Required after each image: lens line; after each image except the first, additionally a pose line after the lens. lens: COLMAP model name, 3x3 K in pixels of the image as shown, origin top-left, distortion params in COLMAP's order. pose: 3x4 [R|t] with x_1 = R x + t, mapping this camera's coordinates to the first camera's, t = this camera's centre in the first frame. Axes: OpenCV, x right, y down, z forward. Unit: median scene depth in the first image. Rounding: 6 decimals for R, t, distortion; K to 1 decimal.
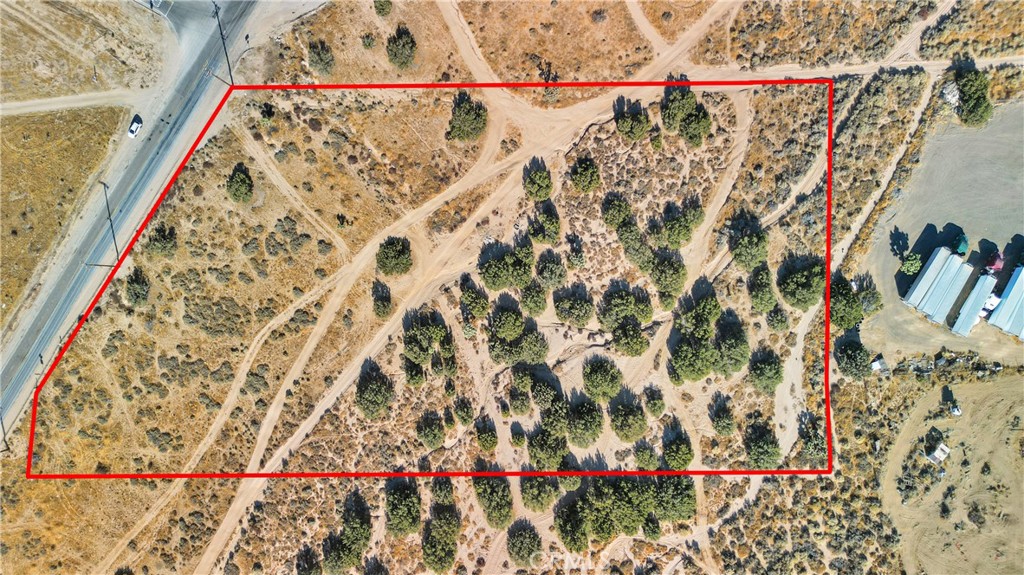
lens RADIAL K [[712.8, 0, 519.1], [0, 712.8, 287.4], [0, 0, 1]] dist [0.082933, -0.098938]
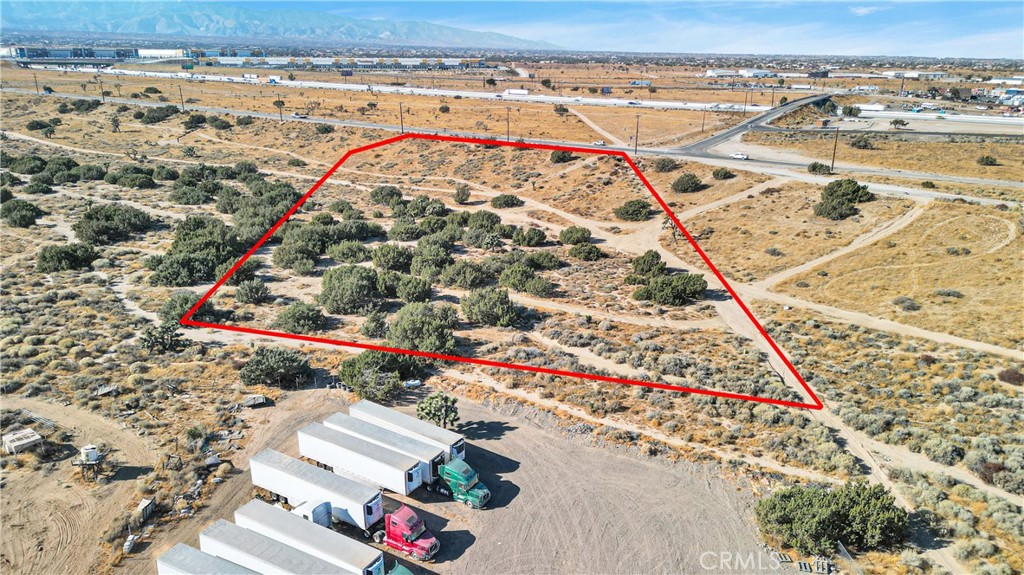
lens RADIAL K [[712.8, 0, 519.1], [0, 712.8, 287.4], [0, 0, 1]] dist [0.082933, -0.098938]
pose [[-0.031754, 0.356680, -0.933687, 0.936804], [-0.999298, 0.007255, 0.036757, -0.104072], [0.019885, 0.934198, 0.356199, 0.724831]]
